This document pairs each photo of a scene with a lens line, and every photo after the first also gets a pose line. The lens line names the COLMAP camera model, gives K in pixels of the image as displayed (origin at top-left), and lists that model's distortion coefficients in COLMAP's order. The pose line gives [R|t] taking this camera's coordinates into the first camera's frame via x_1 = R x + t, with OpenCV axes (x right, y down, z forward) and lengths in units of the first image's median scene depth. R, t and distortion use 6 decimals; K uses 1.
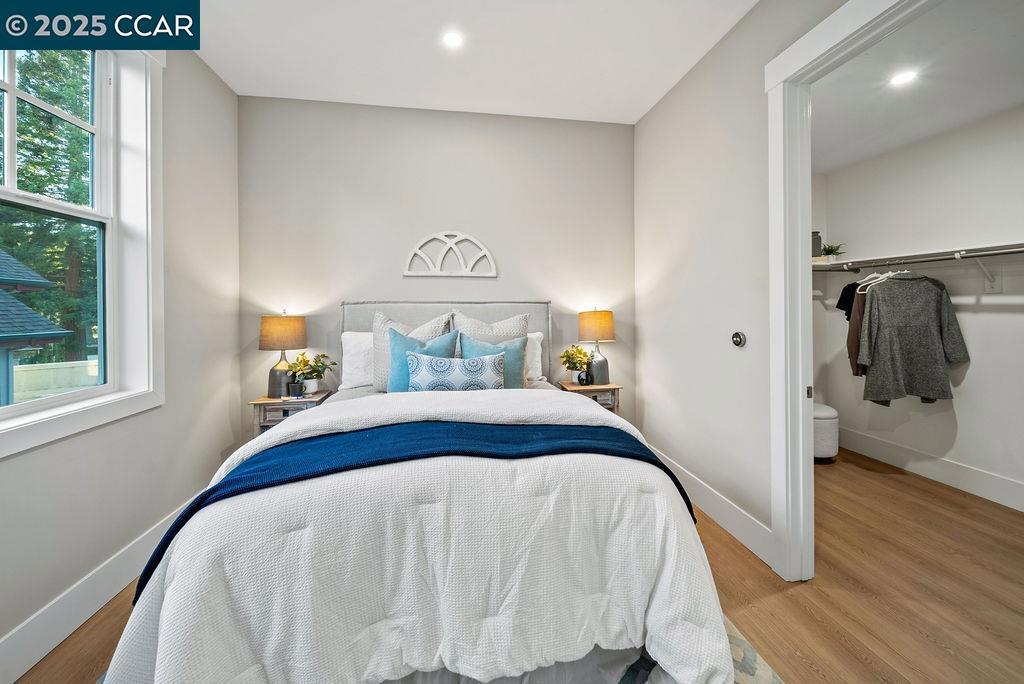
lens RADIAL K [[384.7, 0, 521.7], [0, 384.7, 315.2], [0, 0, 1]] dist [-0.000861, -0.000129]
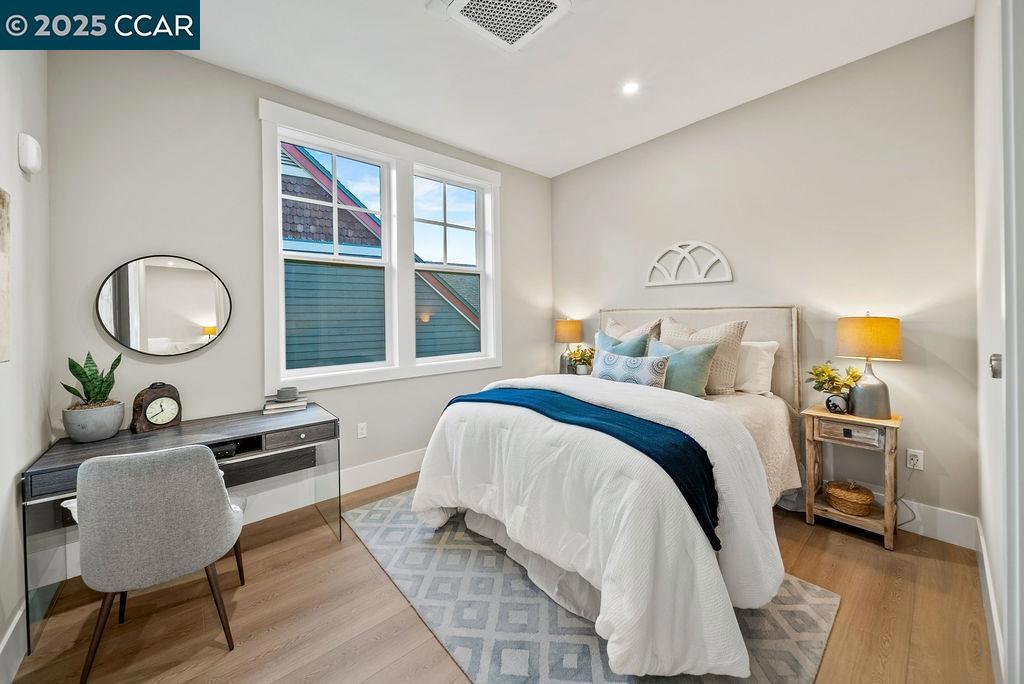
lens RADIAL K [[380.1, 0, 515.3], [0, 380.1, 322.6], [0, 0, 1]] dist [-0.001062, -0.000327]
pose [[0.526713, 0.015186, -0.849908, 0.505727], [-0.006860, 0.999884, 0.013614, -0.006289], [0.850016, -0.001340, 0.526755, 0.054484]]
